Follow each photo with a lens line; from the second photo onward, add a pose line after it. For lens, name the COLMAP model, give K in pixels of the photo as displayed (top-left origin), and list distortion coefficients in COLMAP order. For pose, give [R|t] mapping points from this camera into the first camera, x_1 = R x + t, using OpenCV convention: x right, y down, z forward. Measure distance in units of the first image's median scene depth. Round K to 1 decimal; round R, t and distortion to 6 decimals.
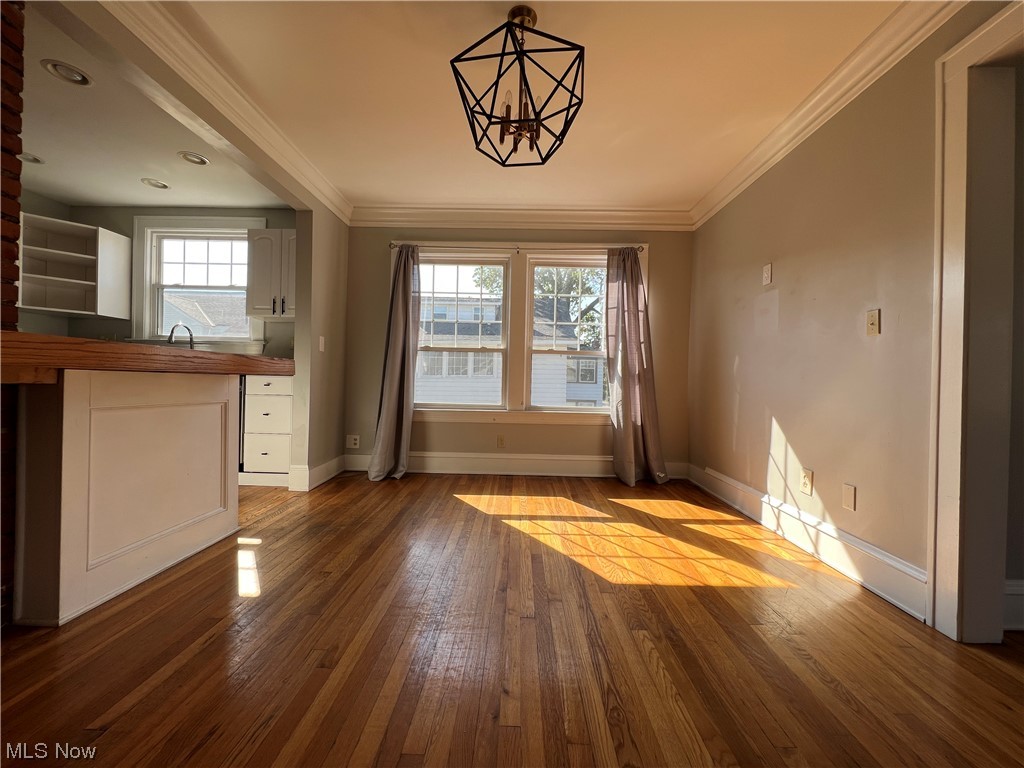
lens RADIAL K [[408.1, 0, 512.0], [0, 408.1, 384.0], [0, 0, 1]] dist [-0.002684, 0.000069]
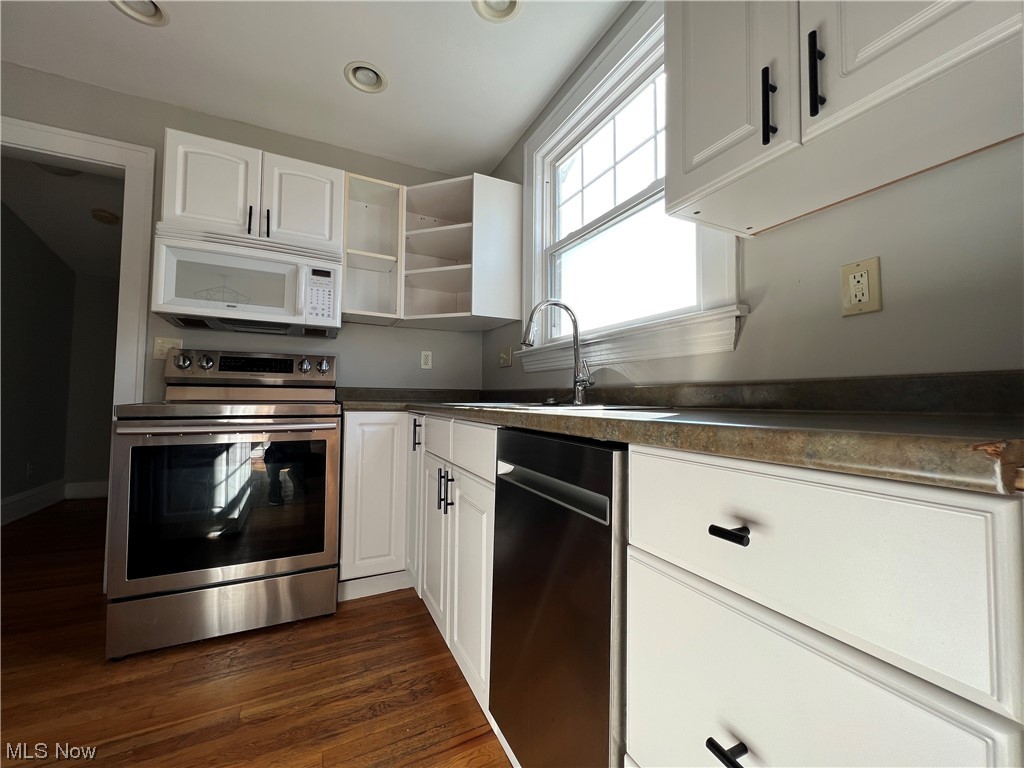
lens RADIAL K [[408.1, 0, 512.0], [0, 408.1, 384.0], [0, 0, 1]] dist [-0.002684, 0.000069]
pose [[0.455443, -0.047044, -0.889021, -0.439897], [-0.004882, 0.998456, -0.055337, -0.033244], [0.890252, 0.029543, 0.454510, 0.750565]]
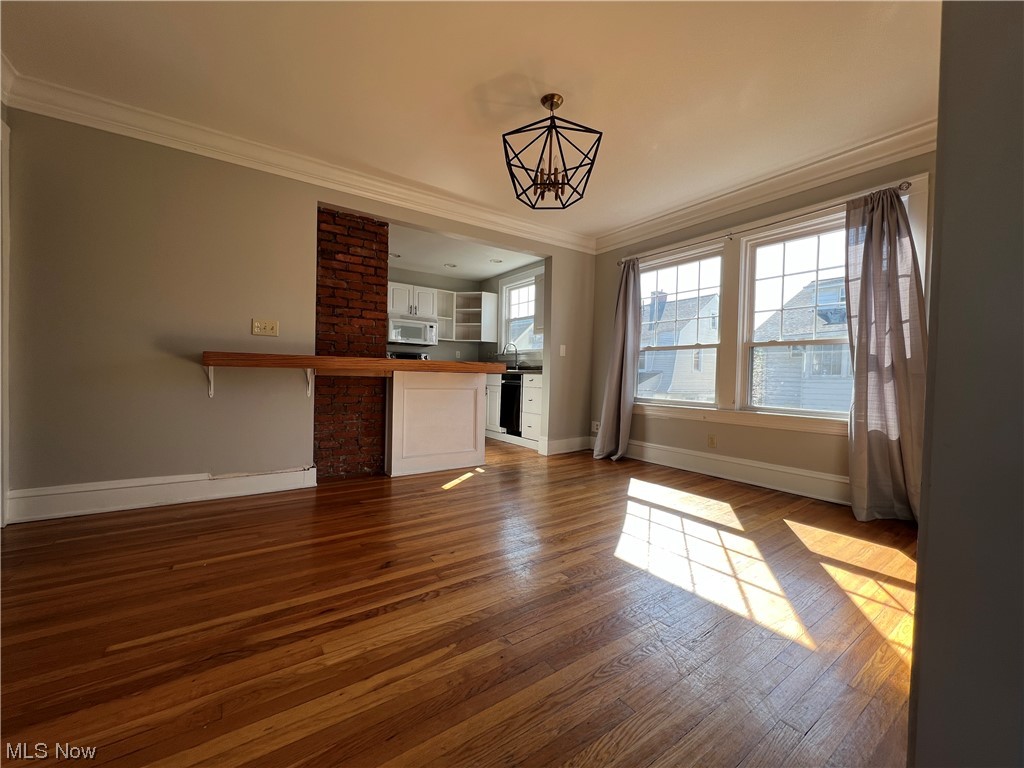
lens RADIAL K [[408.1, 0, 512.0], [0, 408.1, 384.0], [0, 0, 1]] dist [-0.002684, 0.000069]
pose [[0.587359, 0.008980, -0.809277, 0.487990], [-0.012797, 0.999916, 0.001808, 0.011656], [0.809226, 0.009294, 0.587425, 0.059153]]
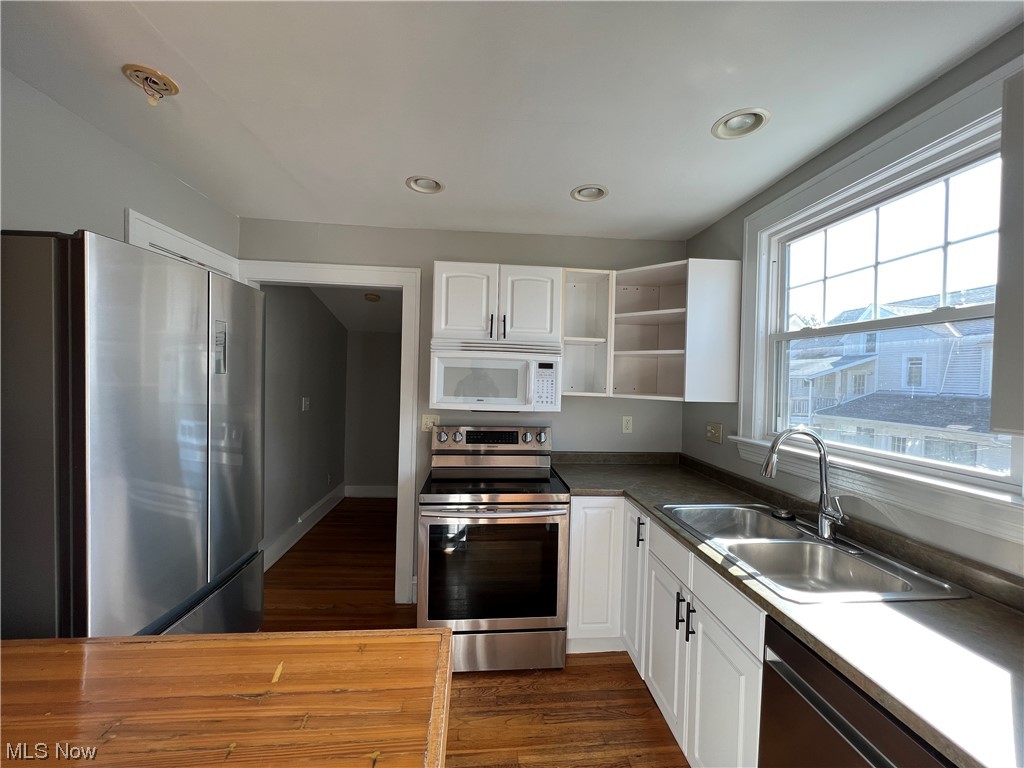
lens RADIAL K [[408.1, 0, 512.0], [0, 408.1, 384.0], [0, 0, 1]] dist [-0.002684, 0.000069]
pose [[0.101288, -0.005072, -0.994844, -0.415228], [-0.025225, 0.999652, -0.007664, -0.178305], [0.994537, 0.025871, 0.101125, 0.651158]]
